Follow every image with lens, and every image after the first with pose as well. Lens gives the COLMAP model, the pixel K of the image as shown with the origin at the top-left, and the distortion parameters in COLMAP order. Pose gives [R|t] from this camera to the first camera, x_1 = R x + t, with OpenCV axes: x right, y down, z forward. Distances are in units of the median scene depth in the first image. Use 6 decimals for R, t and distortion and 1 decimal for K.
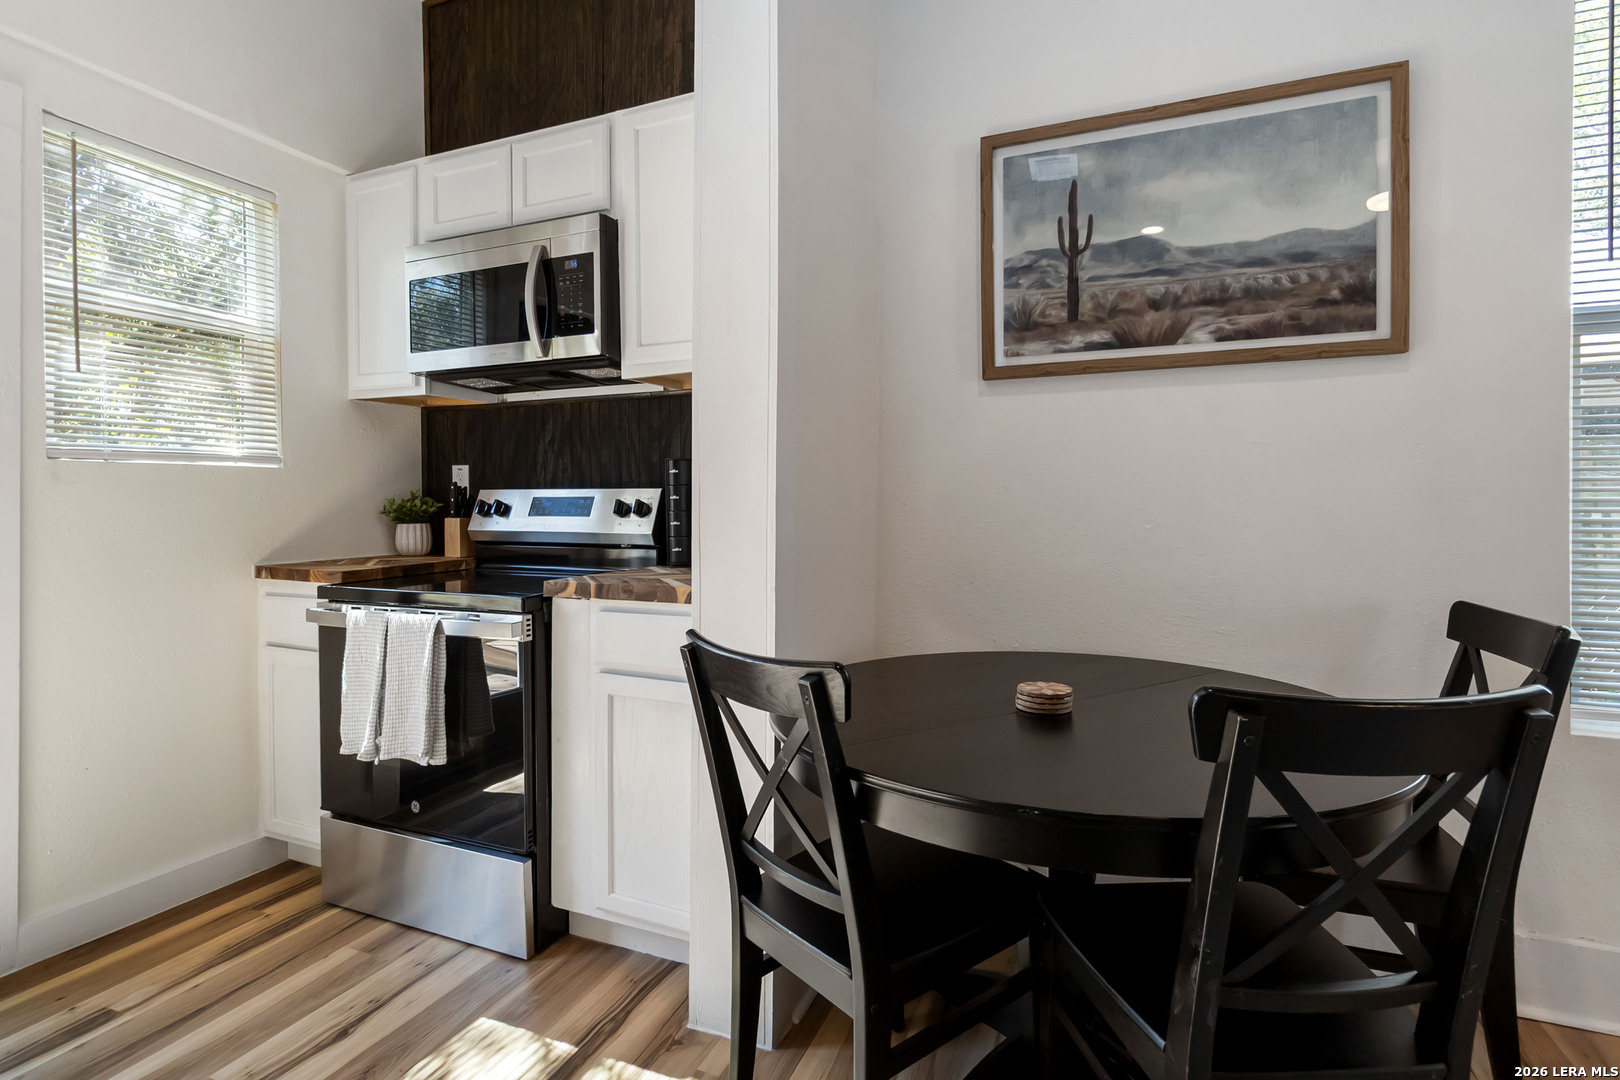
lens RADIAL K [[776.5, 0, 814.7], [0, 776.5, 506.1], [0, 0, 1]] dist [-0.000341, 0.000762]
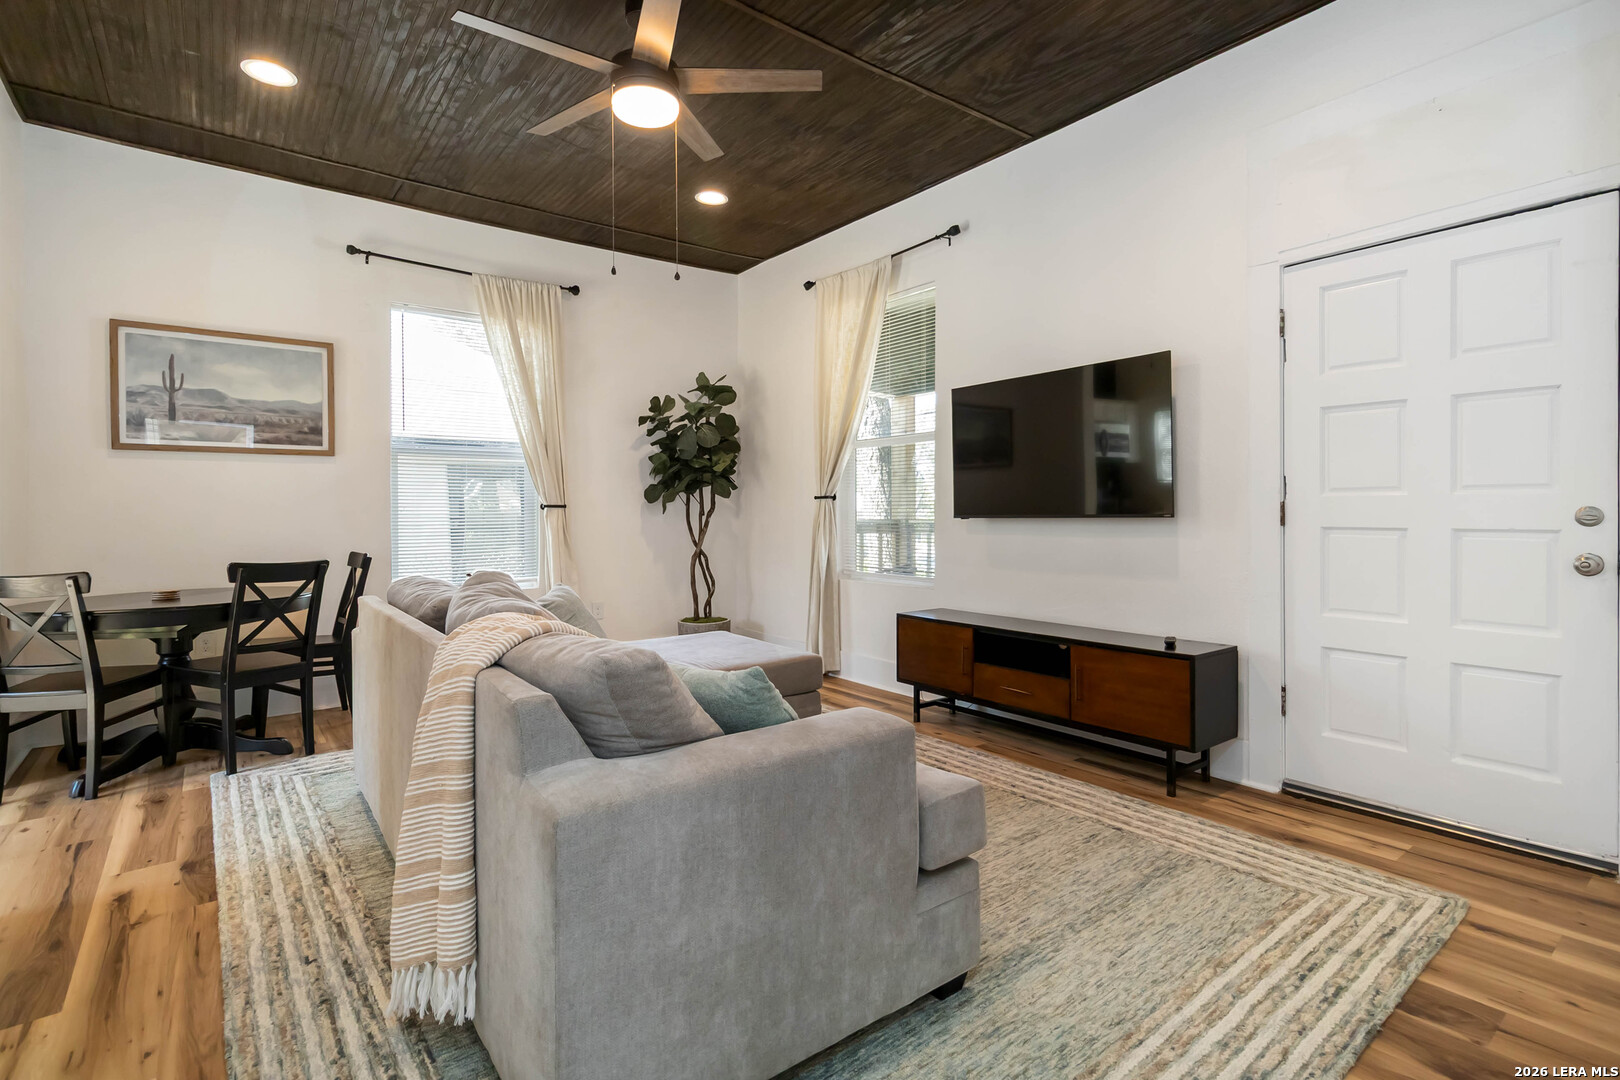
lens RADIAL K [[769.0, 0, 814.8], [0, 769.0, 518.2], [0, 0, 1]] dist [0.001531, -0.000194]
pose [[0.495533, -0.006320, 0.868566, -0.519240], [0.008271, 0.999963, 0.002557, 0.009375], [-0.868550, 0.005917, 0.495567, -1.290291]]
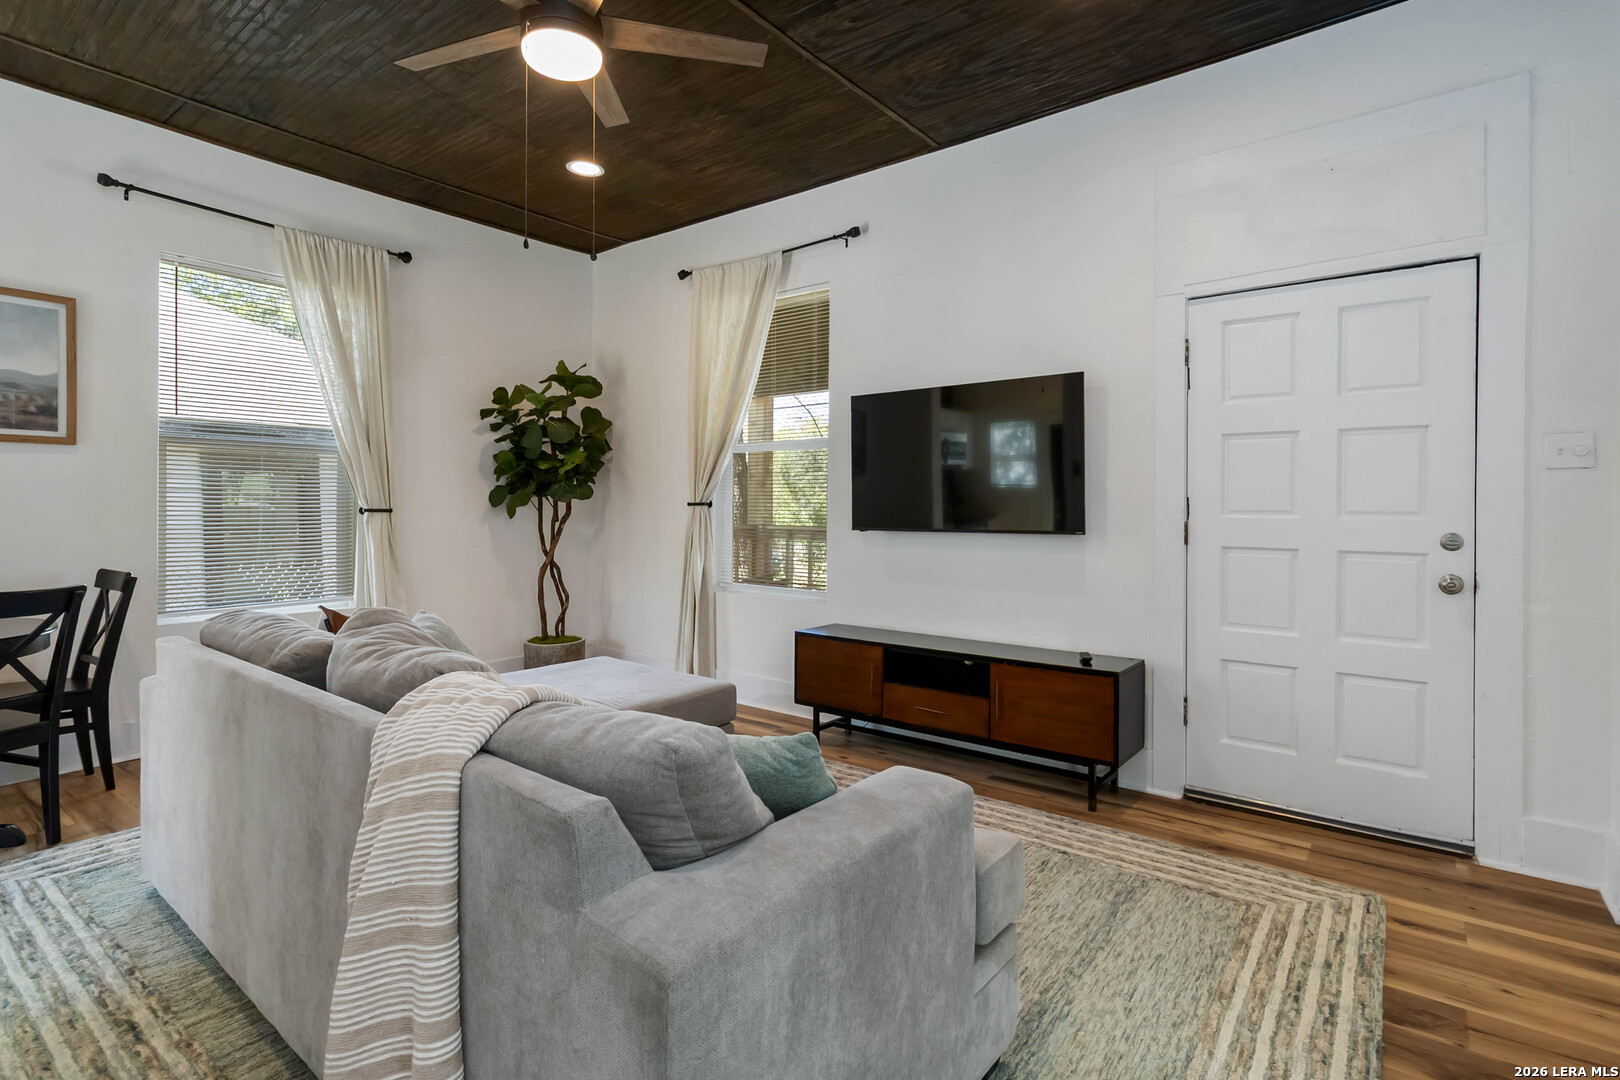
lens RADIAL K [[783.9, 0, 812.0], [0, 783.9, 512.6], [0, 0, 1]] dist [0.001692, 0.000290]
pose [[0.266988, 0.000267, 0.963700, -0.521698], [-0.002099, 0.999998, 0.000305, -0.025125], [-0.963698, -0.002104, 0.266988, -1.056414]]
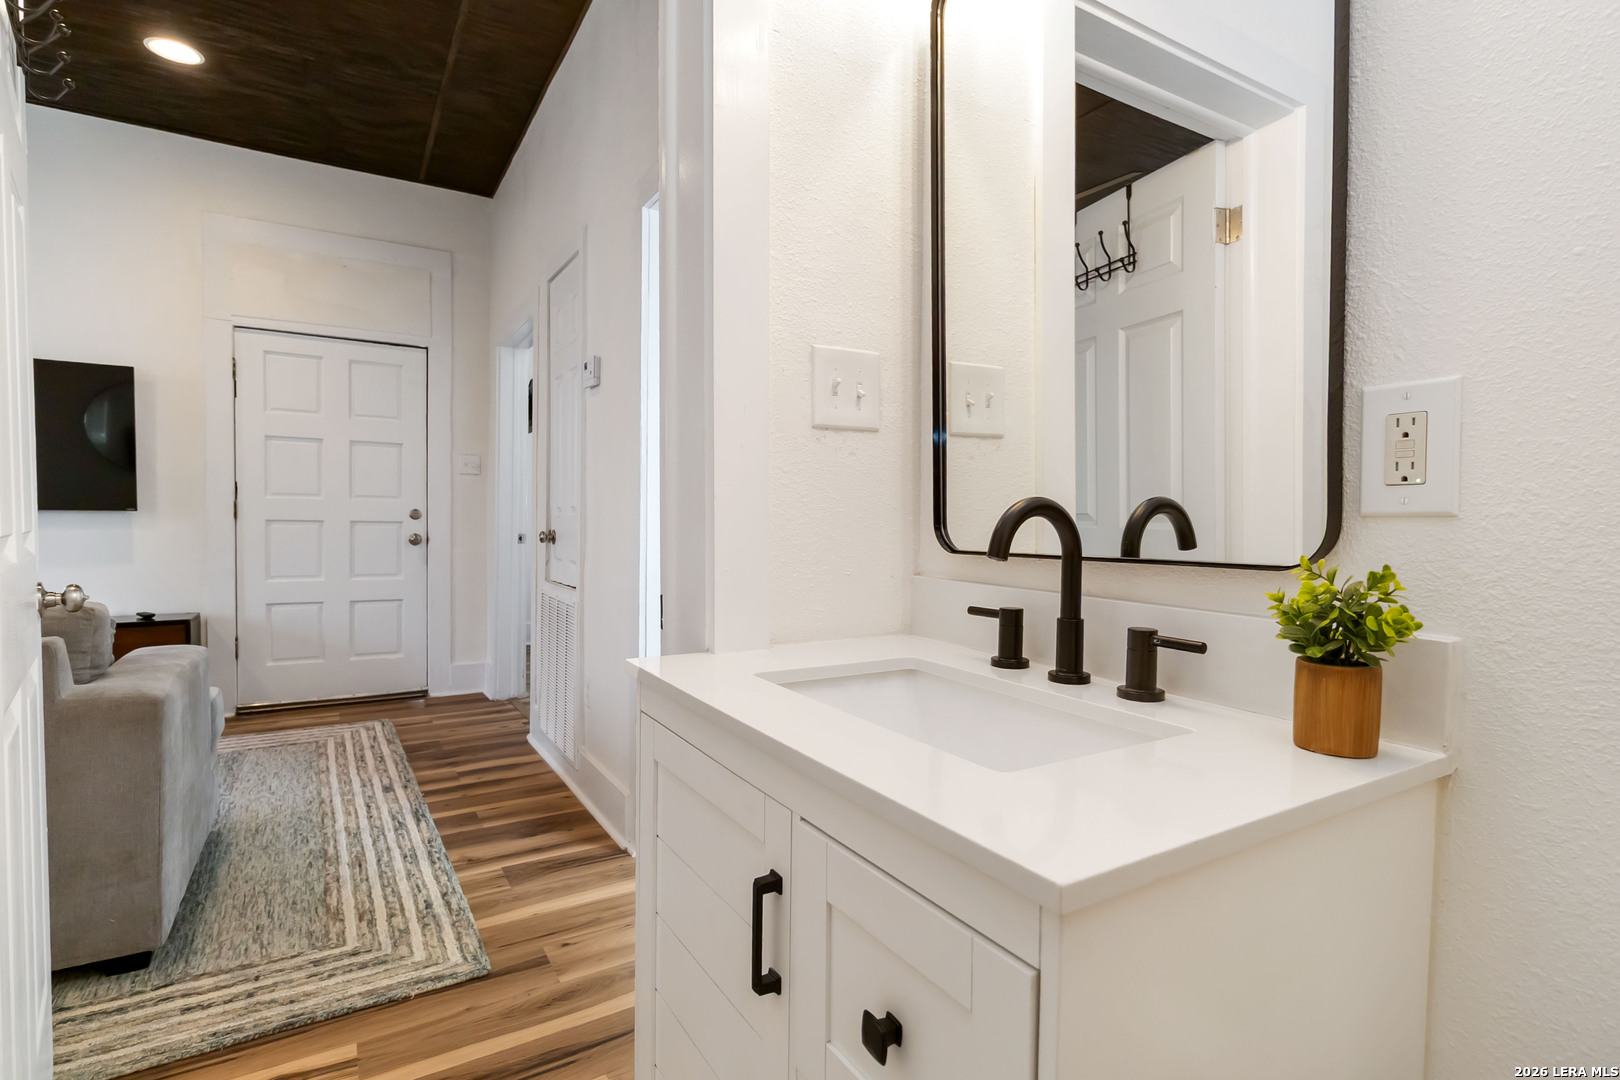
lens RADIAL K [[795.3, 0, 829.2], [0, 795.3, 537.3], [0, 0, 1]] dist [0.002490, 0.000350]
pose [[-0.815198, -0.018236, 0.578895, -1.178385], [-0.006776, 0.999736, 0.021951, 0.025578], [-0.579143, 0.013971, -0.815106, -0.613564]]
